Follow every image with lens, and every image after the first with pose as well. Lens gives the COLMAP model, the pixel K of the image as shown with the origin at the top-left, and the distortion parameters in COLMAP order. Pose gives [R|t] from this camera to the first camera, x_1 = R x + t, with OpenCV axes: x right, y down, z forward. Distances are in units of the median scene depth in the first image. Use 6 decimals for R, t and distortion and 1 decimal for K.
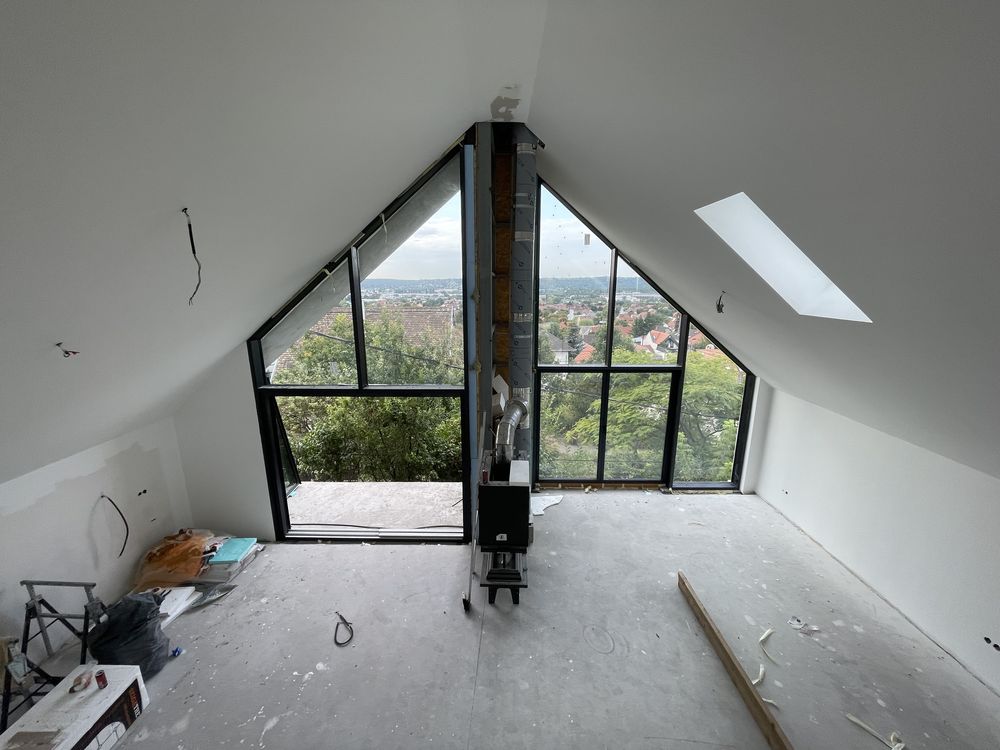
lens RADIAL K [[400.9, 0, 498.9], [0, 400.9, 381.4], [0, 0, 1]] dist [-0.000694, -0.000101]
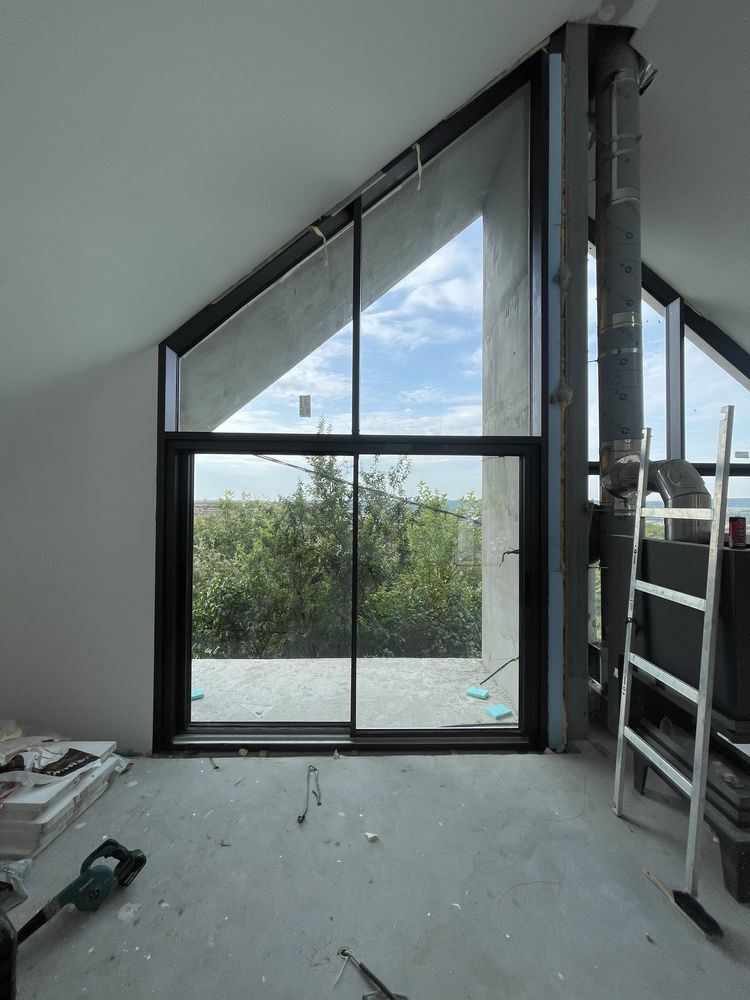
lens RADIAL K [[403.8, 0, 380.8], [0, 403.8, 501.6], [0, 0, 1]] dist [0.002279, 0.000176]
pose [[0.999087, 0.008292, 0.041910, -0.358730], [0.002353, 0.968812, -0.247784, 0.266508], [-0.042657, 0.247657, 0.967908, 0.519175]]
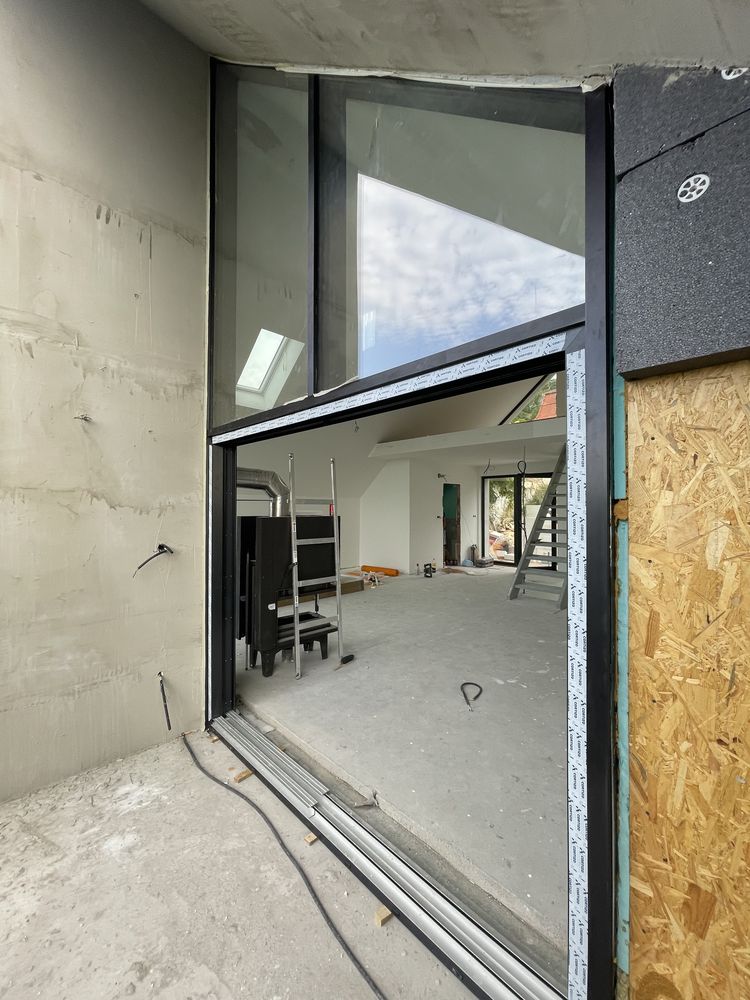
lens RADIAL K [[400.9, 0, 376.9], [0, 400.9, 503.3], [0, 0, 1]] dist [-0.000694, -0.000101]
pose [[-0.711202, 0.006781, 0.702955, -0.724710], [0.163277, 0.974202, 0.155794, 0.070345], [-0.683764, 0.225577, -0.693961, 1.403924]]
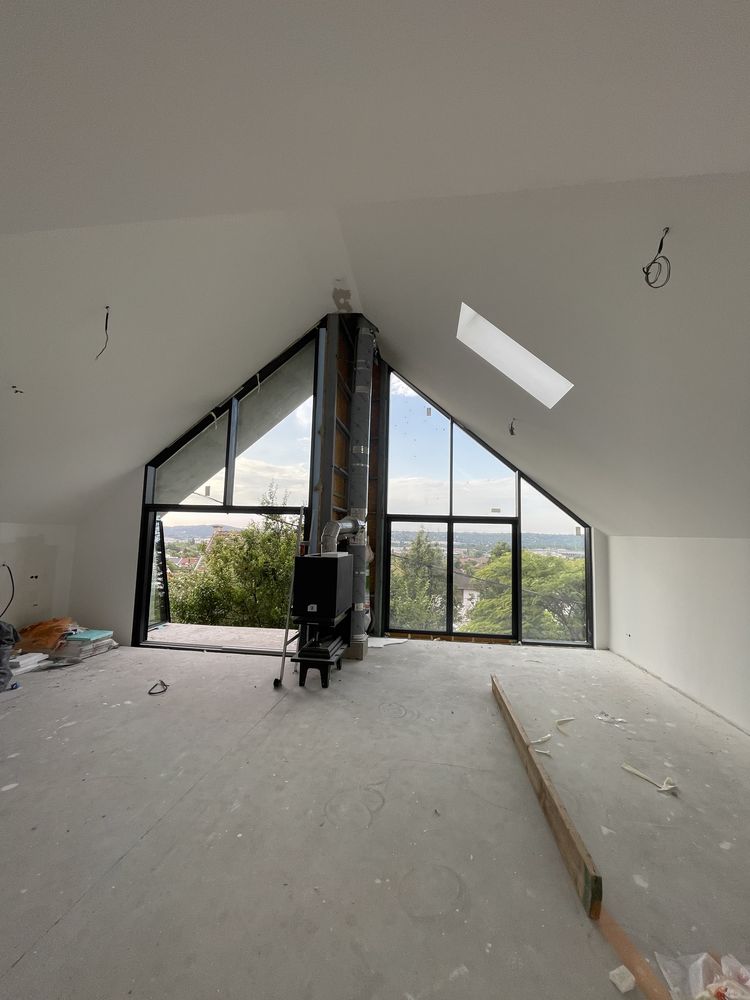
lens RADIAL K [[400.9, 0, 376.9], [0, 400.9, 503.3], [0, 0, 1]] dist [-0.000694, -0.000101]
pose [[0.993820, 0.020662, -0.109068, 0.263775], [-0.054236, 0.947650, -0.314672, 0.398997], [0.096856, 0.318643, 0.942913, -0.106048]]
